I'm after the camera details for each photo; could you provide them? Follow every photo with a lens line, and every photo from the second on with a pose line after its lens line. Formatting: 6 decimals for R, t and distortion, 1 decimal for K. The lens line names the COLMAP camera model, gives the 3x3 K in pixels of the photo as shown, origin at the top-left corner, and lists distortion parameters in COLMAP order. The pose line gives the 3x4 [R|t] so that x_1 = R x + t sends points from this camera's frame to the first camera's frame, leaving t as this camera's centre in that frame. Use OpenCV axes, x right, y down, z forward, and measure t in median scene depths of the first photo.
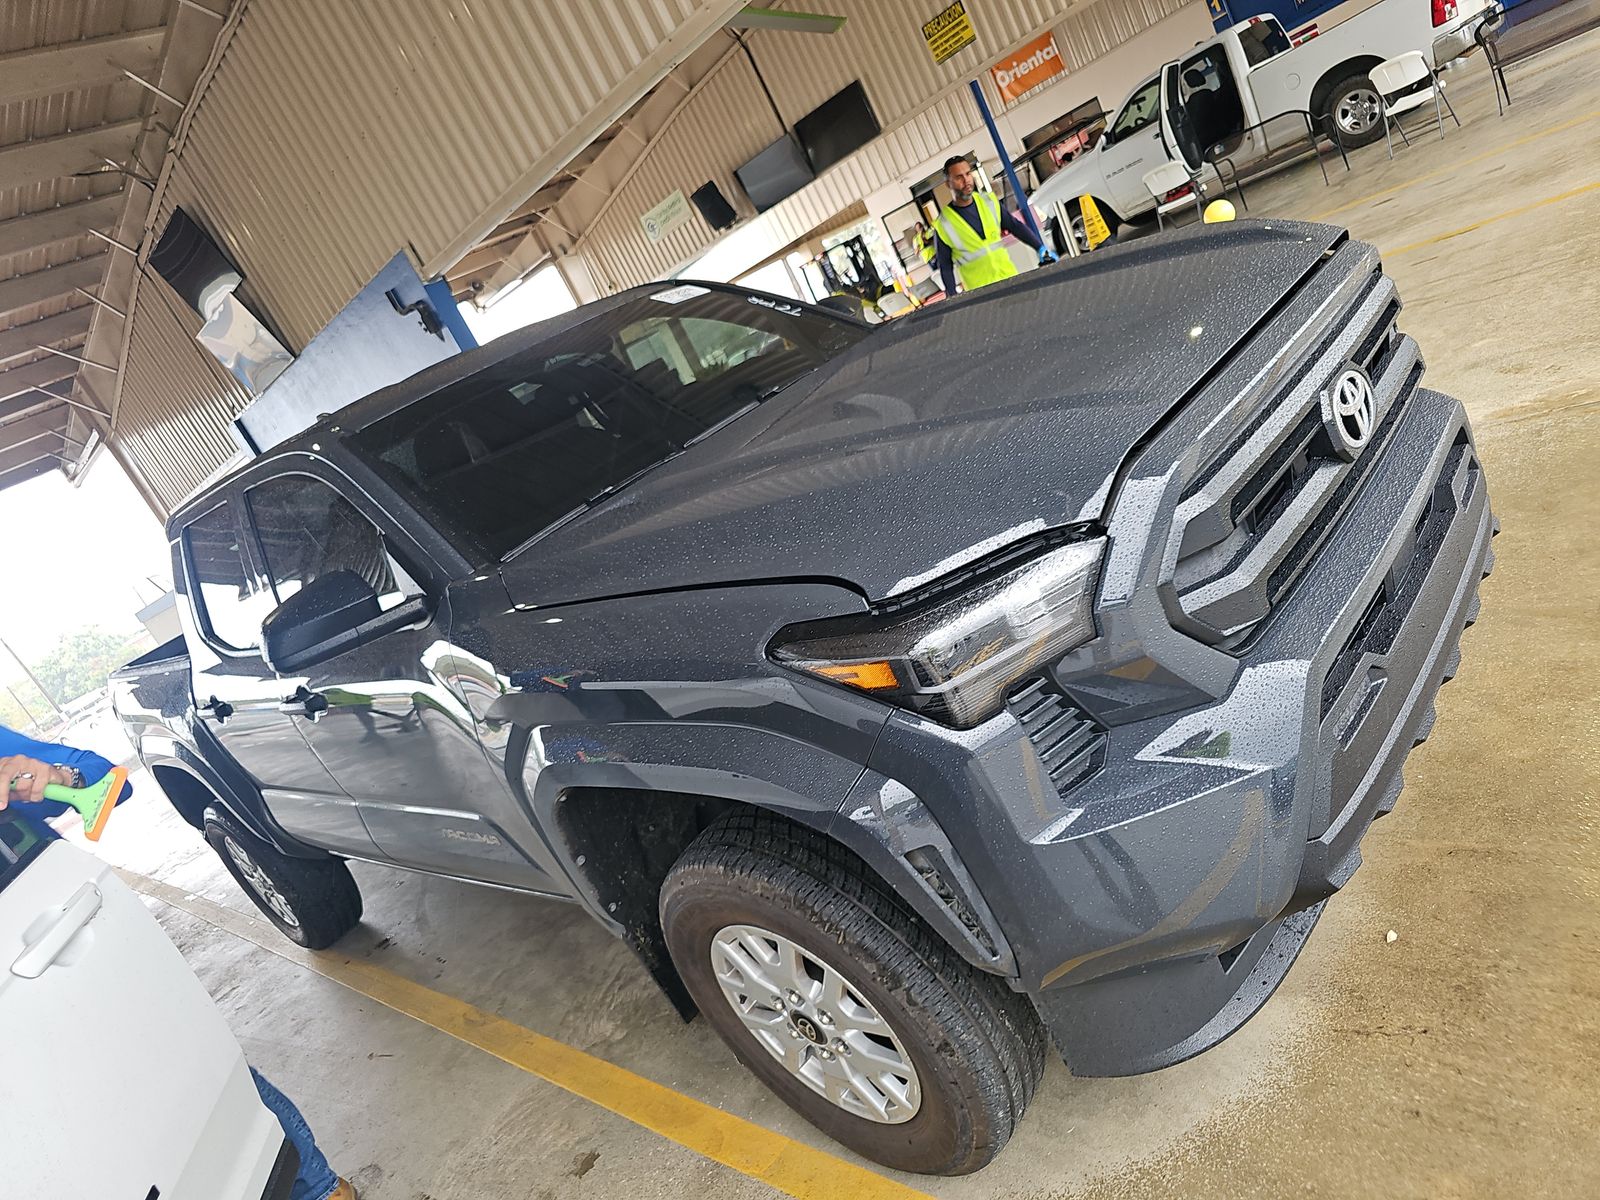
lens RADIAL K [[1042.8, 0, 802.4], [0, 1042.8, 609.7], [0, 0, 1]] dist [0.005754, -0.002712]
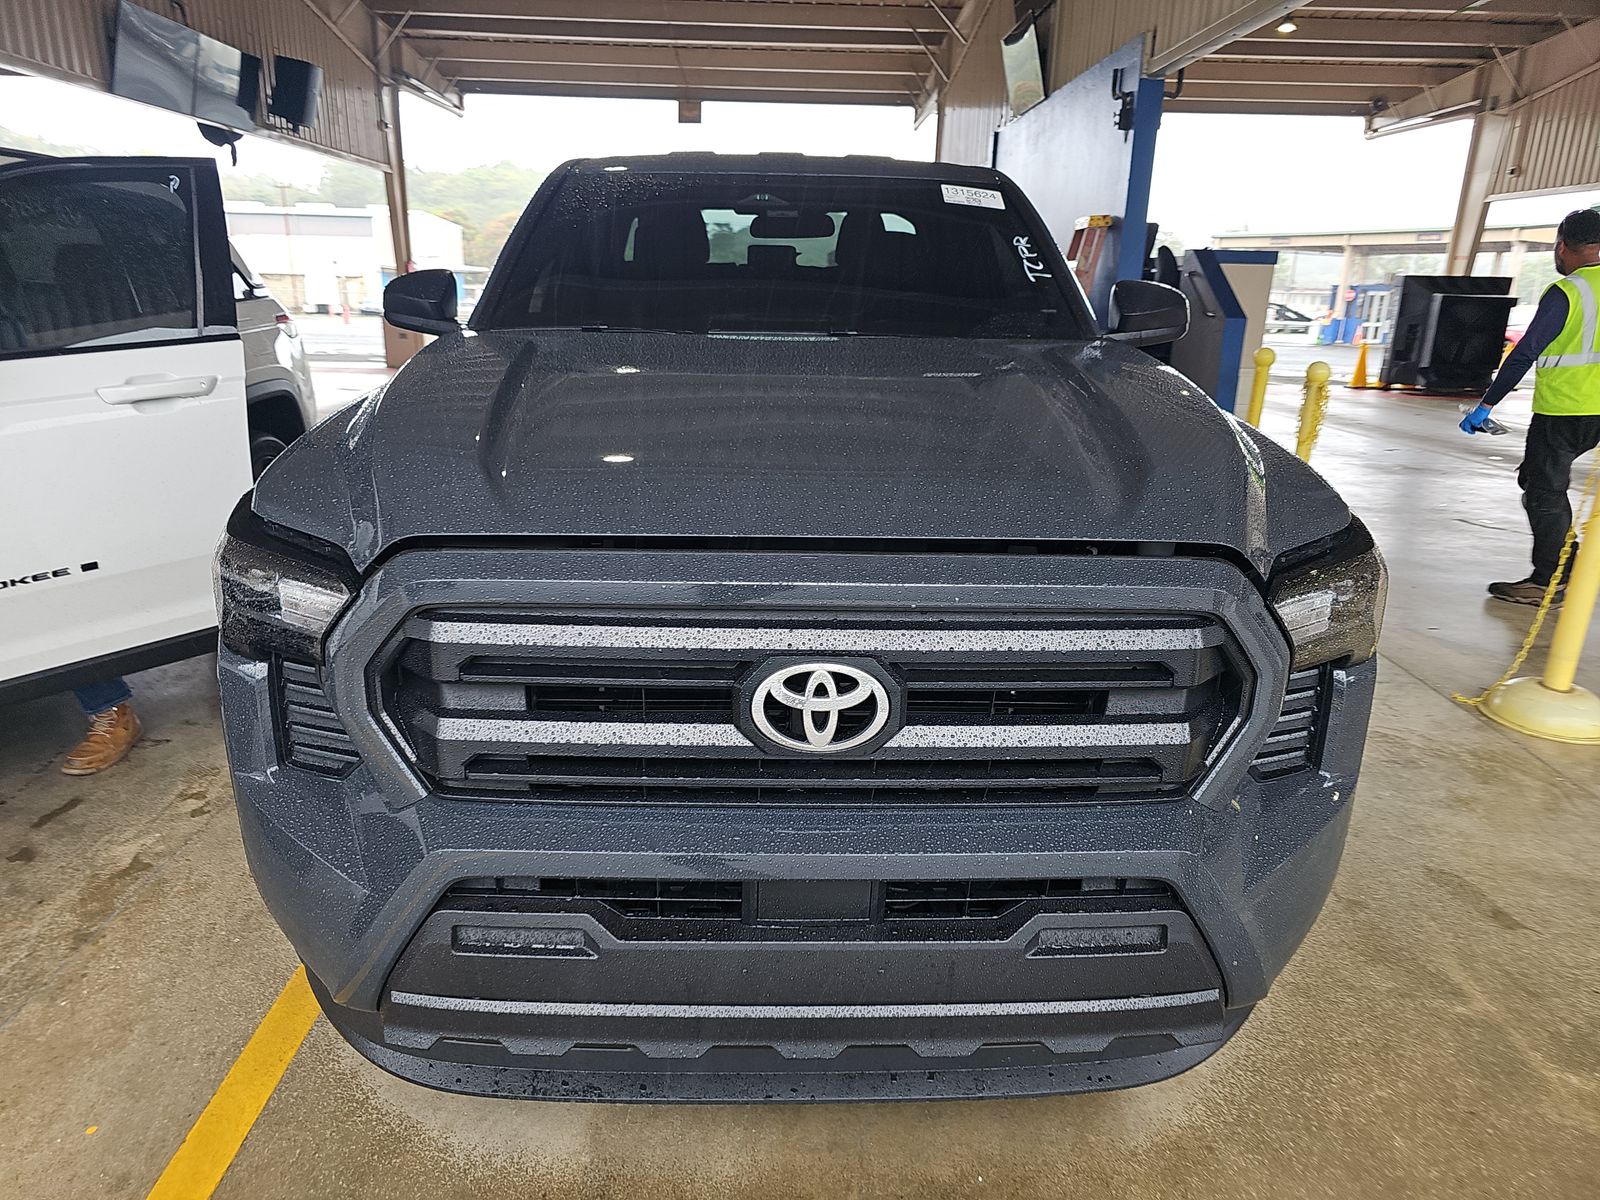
lens RADIAL K [[1042.8, 0, 801.2], [0, 1042.8, 591.3], [0, 0, 1]] dist [0.005754, -0.002712]
pose [[0.616873, 0.626088, -0.476950, 0.070819], [-0.526210, 0.778714, 0.341626, -0.043587], [0.585295, 0.040236, 0.809822, 0.032241]]
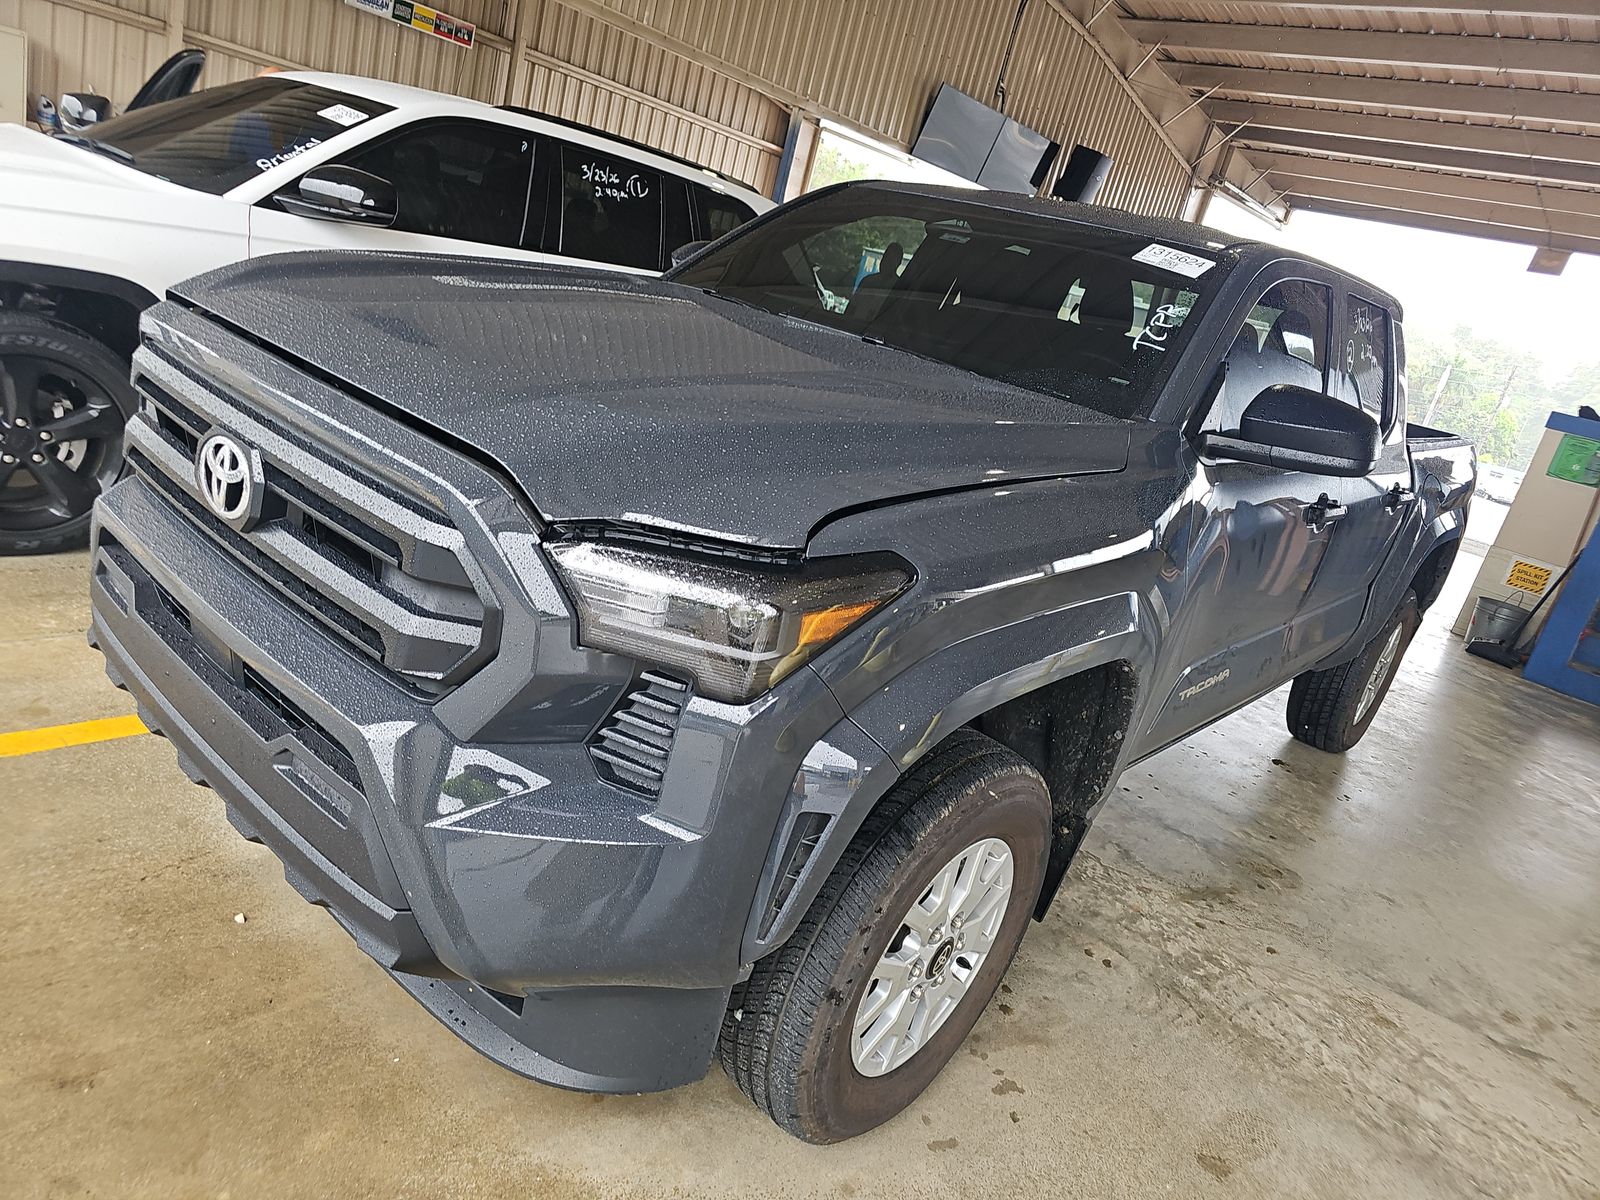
lens RADIAL K [[1042.8, 0, 799.1], [0, 1042.8, 603.9], [0, 0, 1]] dist [0.005754, -0.002712]
pose [[-0.103246, 0.689194, -0.717183, 0.105056], [-0.484807, 0.594720, 0.641304, -0.083675], [0.868506, 0.413907, 0.272724, 0.106154]]
